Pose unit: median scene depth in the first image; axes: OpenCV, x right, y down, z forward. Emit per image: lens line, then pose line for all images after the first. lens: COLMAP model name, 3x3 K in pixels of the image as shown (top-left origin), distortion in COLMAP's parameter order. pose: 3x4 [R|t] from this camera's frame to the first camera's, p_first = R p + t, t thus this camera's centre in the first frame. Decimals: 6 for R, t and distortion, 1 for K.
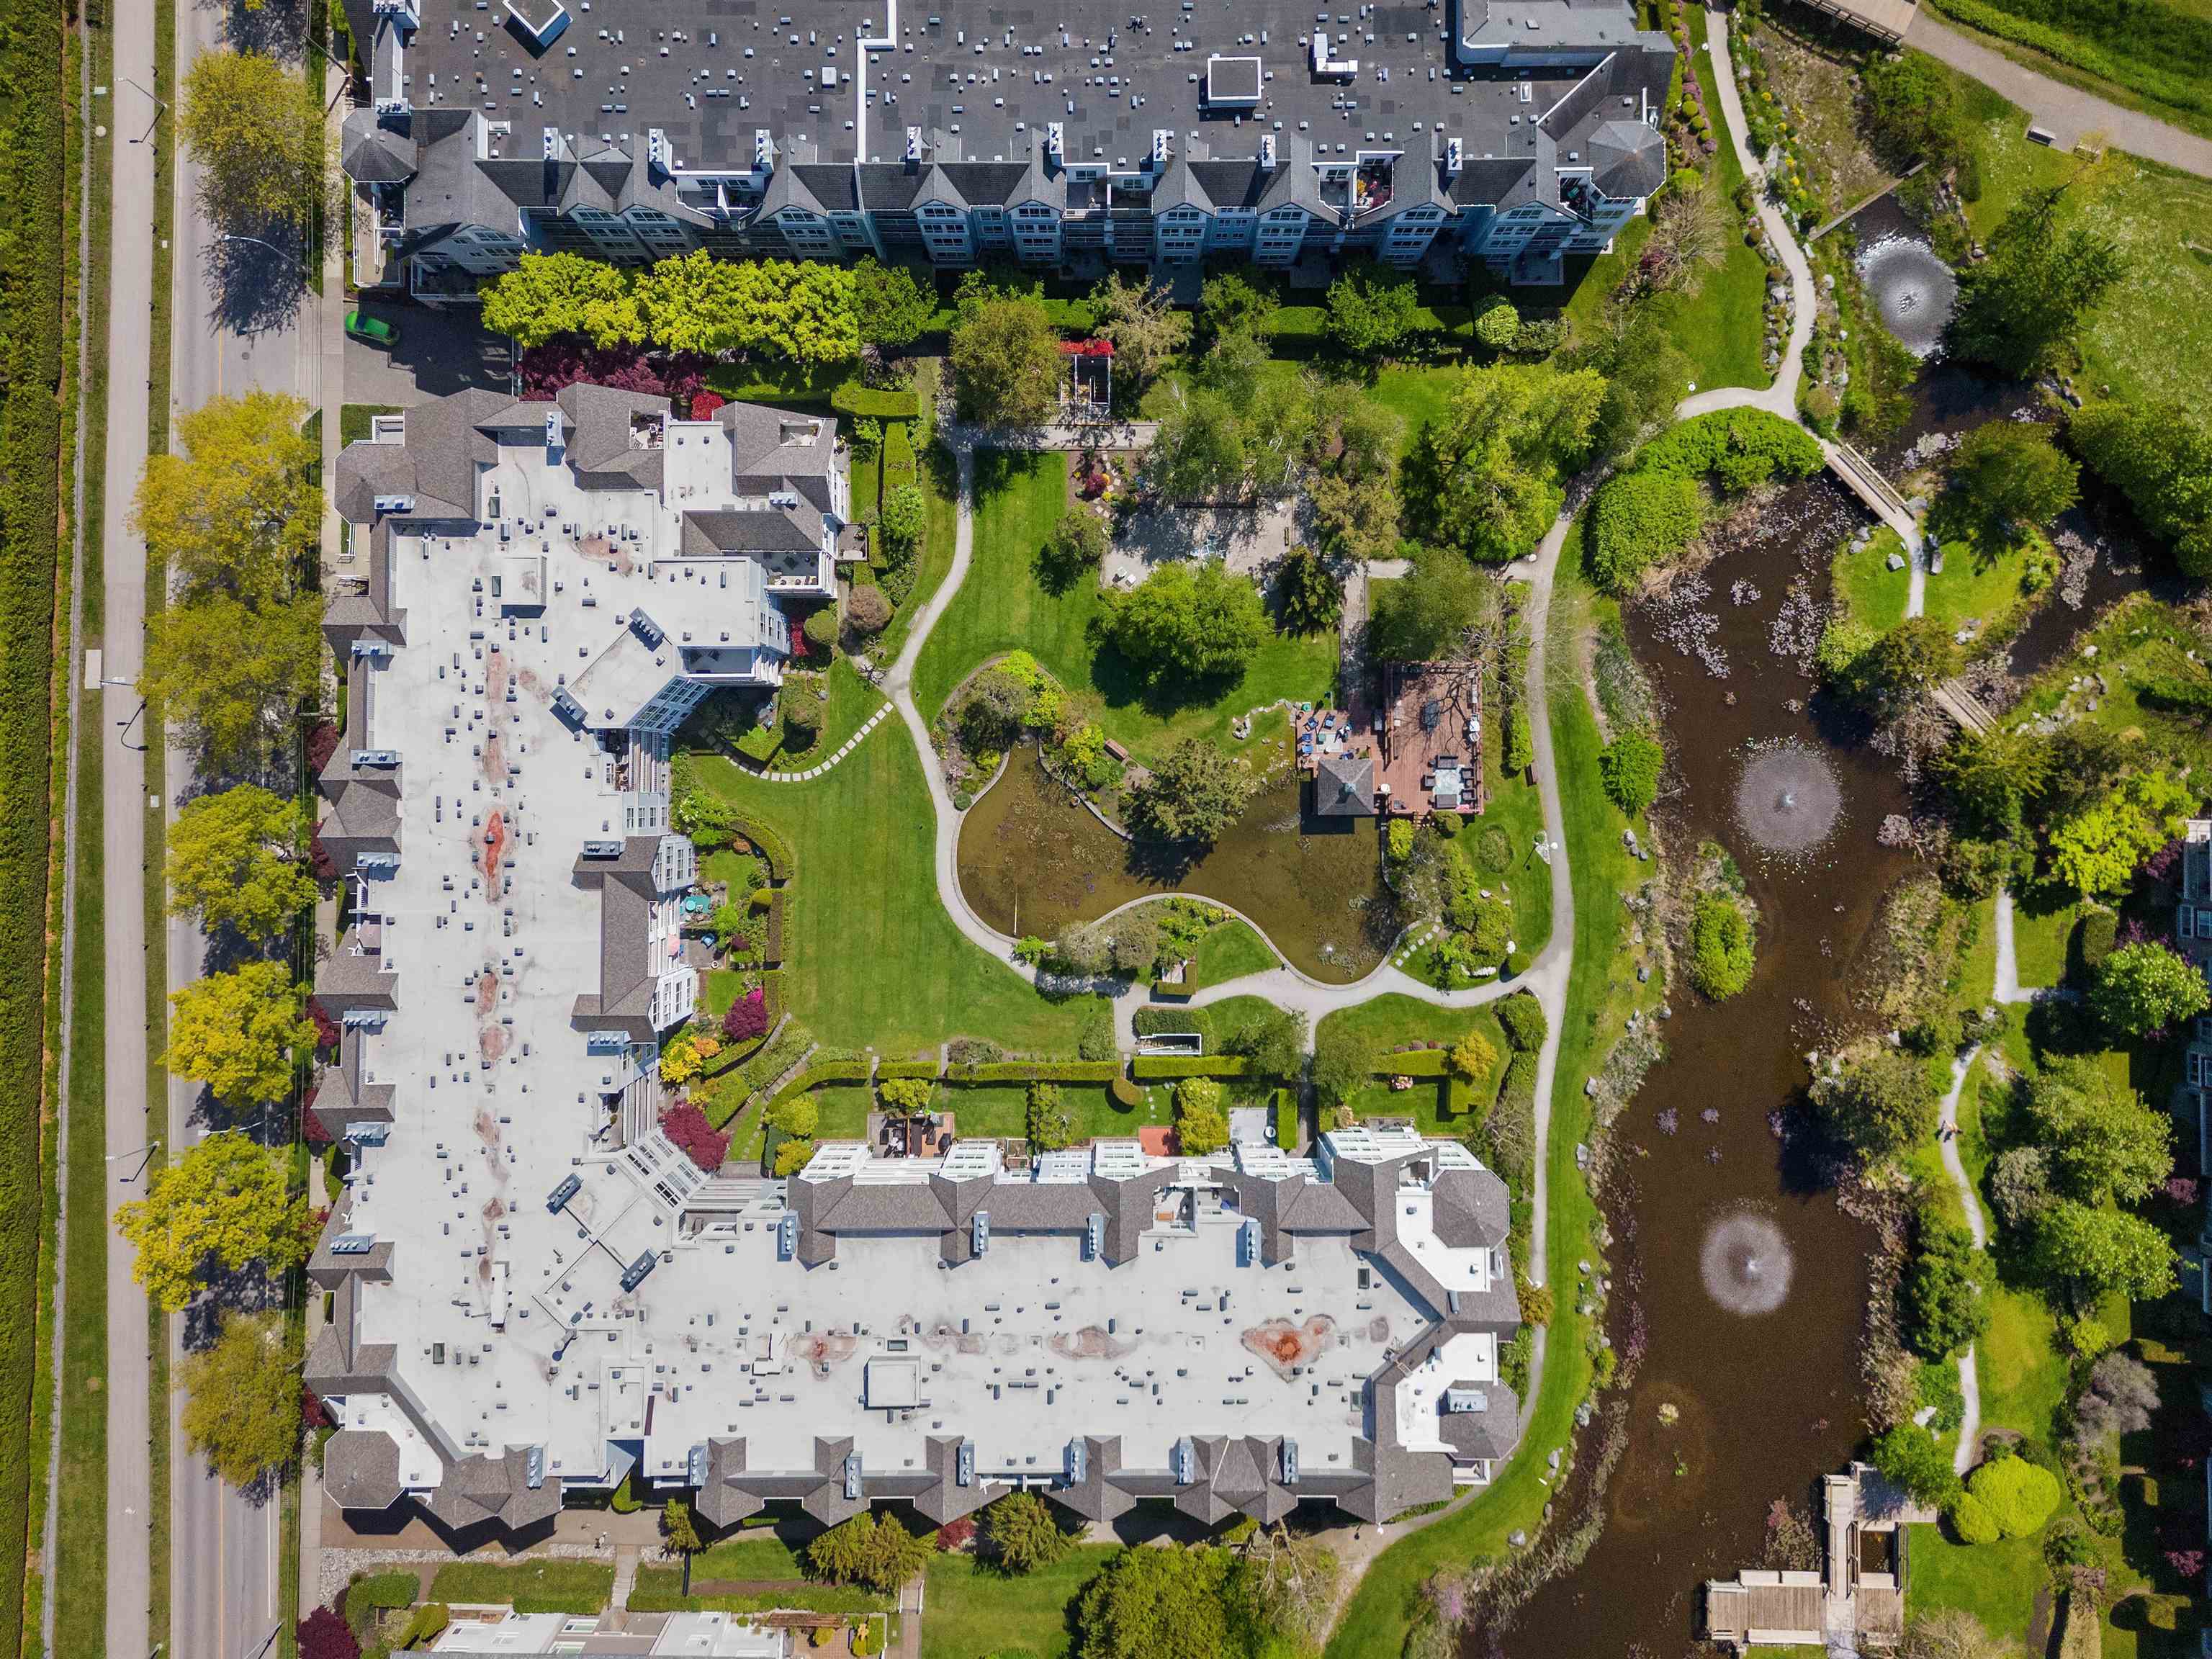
lens RADIAL K [[1542.9, 0, 1106.0], [0, 1542.9, 829.5], [0, 0, 1]] dist [0.047468, -0.055652]
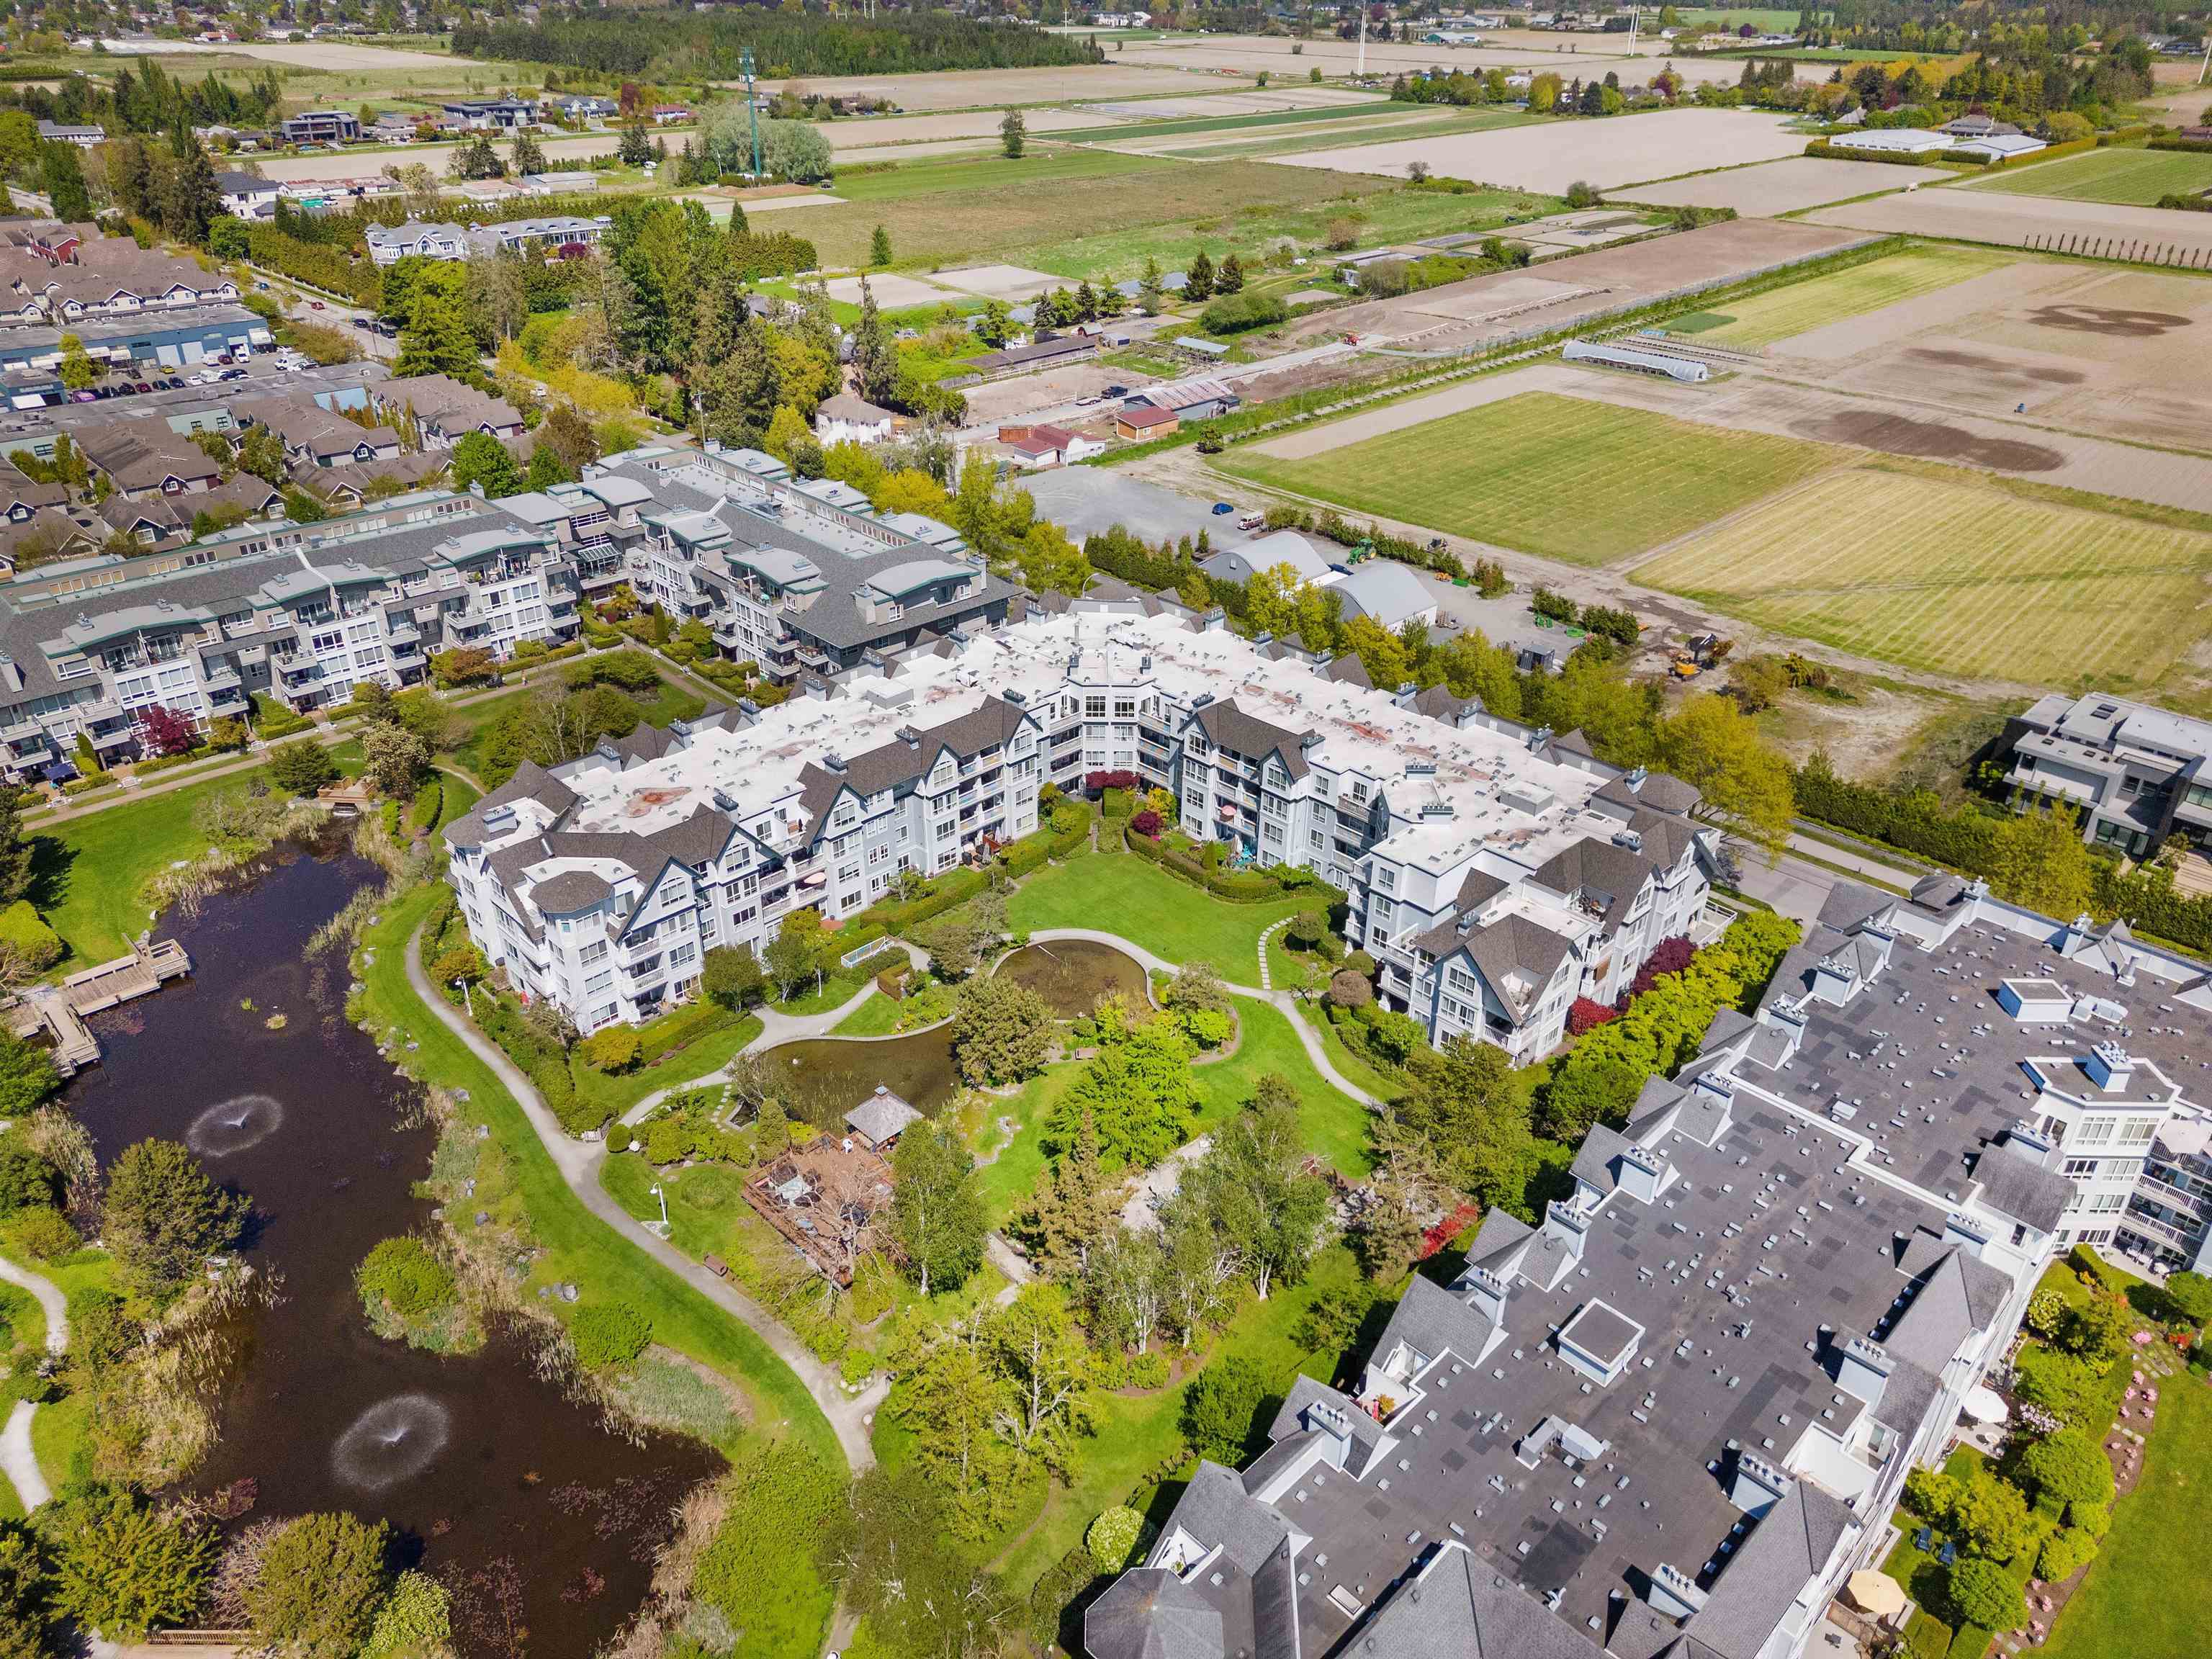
lens RADIAL K [[1542.9, 0, 1106.0], [0, 1542.9, 829.5], [0, 0, 1]] dist [0.047468, -0.055652]
pose [[-0.711555, 0.346214, -0.611412, 0.559216], [-0.702099, -0.316528, 0.637861, -0.652444], [0.027308, 0.883145, 0.468304, 0.400516]]
